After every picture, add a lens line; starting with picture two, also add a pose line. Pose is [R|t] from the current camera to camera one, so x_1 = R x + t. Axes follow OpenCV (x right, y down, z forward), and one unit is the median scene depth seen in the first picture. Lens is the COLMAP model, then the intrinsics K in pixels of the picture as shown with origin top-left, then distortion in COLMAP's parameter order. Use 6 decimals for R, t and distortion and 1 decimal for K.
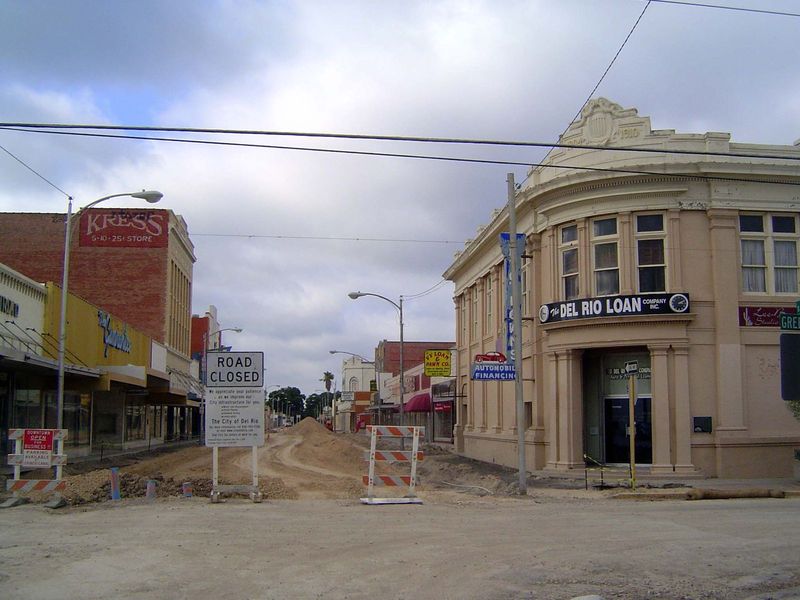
lens RADIAL K [[912.1, 0, 400.6], [0, 912.1, 300.7], [0, 0, 1]] dist [-0.101164, 0.000000]
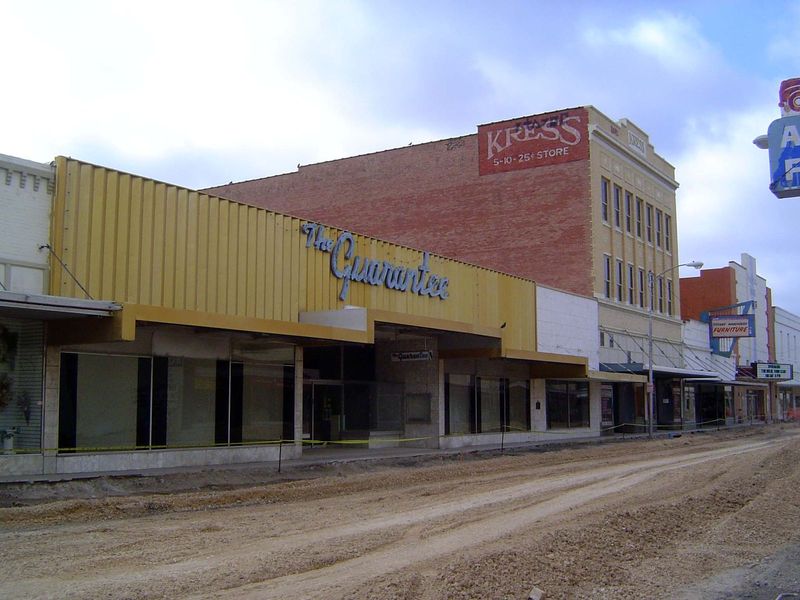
lens RADIAL K [[912.1, 0, 399.9], [0, 912.1, 301.7], [0, 0, 1]] dist [-0.101164, 0.000000]
pose [[0.774127, -0.076649, -0.628373, 0.063060], [0.085931, 0.996178, -0.015651, 0.050672], [0.627171, -0.041881, 0.777755, 0.355326]]
